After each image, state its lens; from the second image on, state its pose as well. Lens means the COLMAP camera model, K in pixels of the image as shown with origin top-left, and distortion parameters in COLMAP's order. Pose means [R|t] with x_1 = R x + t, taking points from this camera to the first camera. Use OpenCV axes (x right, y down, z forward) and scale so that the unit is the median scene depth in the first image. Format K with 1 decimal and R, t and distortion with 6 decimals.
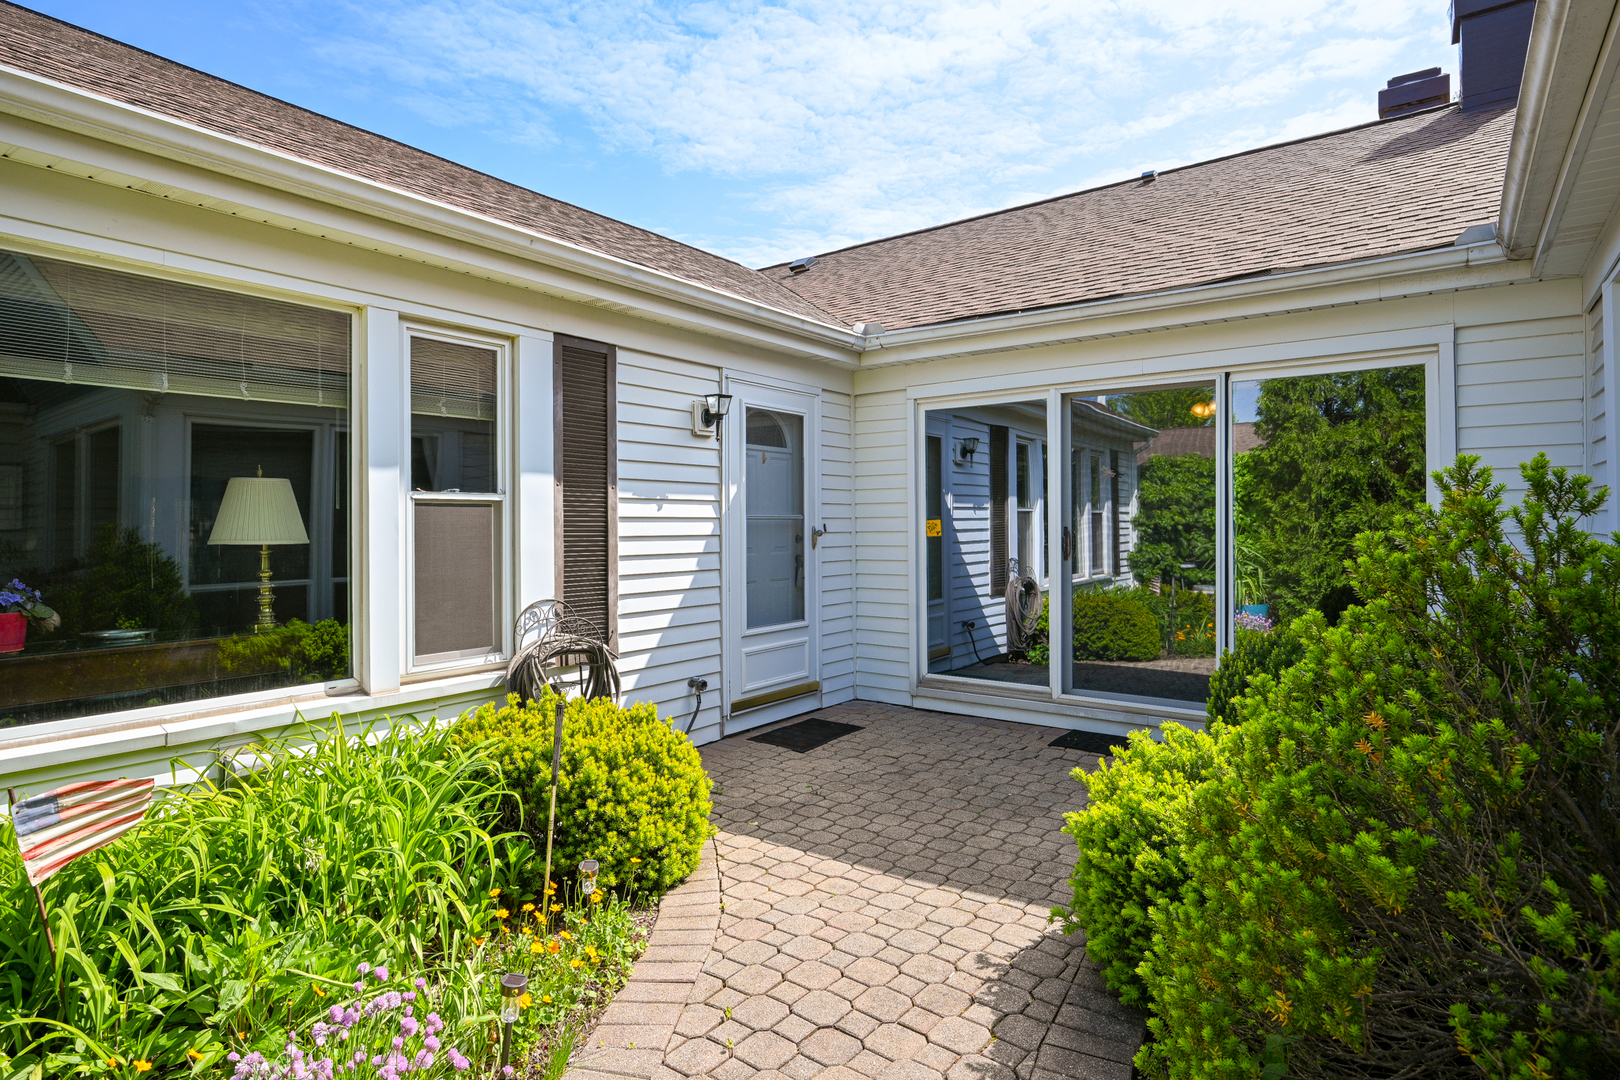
lens RADIAL K [[843.7, 0, 800.8], [0, 843.7, 509.9], [0, 0, 1]] dist [-0.013634, -0.000663]
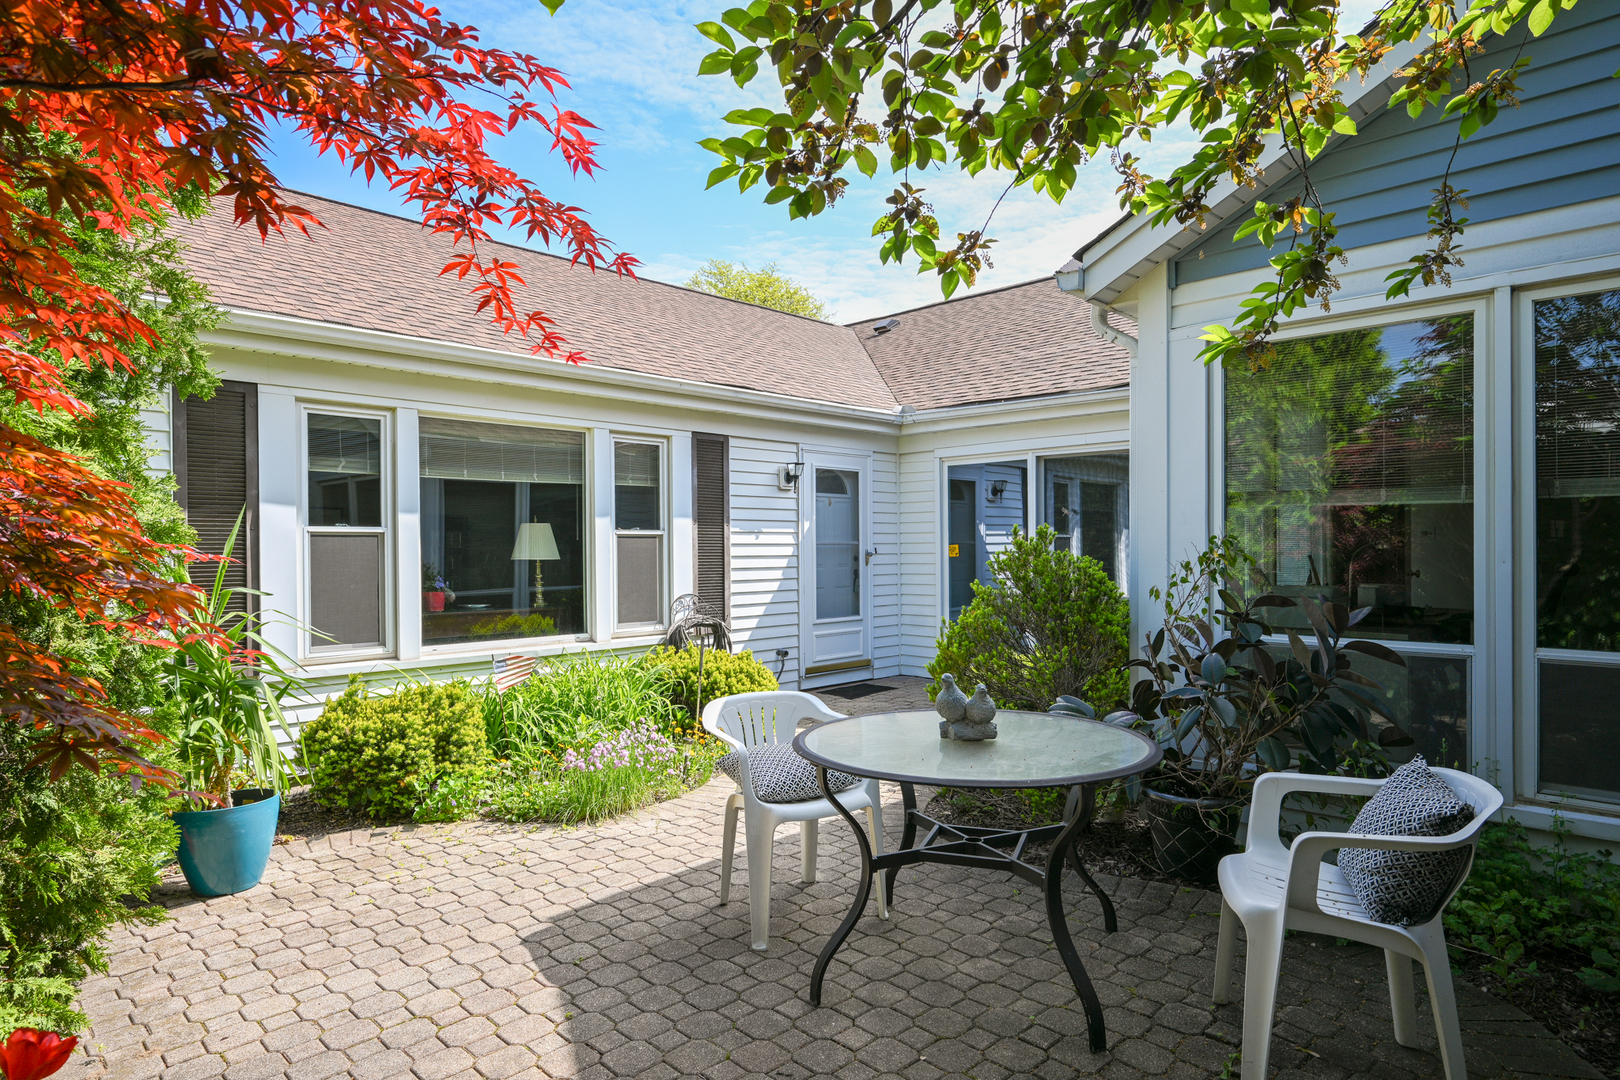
lens RADIAL K [[904.8, 0, 811.5], [0, 904.8, 544.2], [0, 0, 1]] dist [0.003117, 0.000547]
pose [[0.992263, -0.000848, -0.124151, 0.143497], [0.002610, 0.999898, 0.014033, -0.013888], [0.124127, -0.014249, 0.992164, -0.660963]]
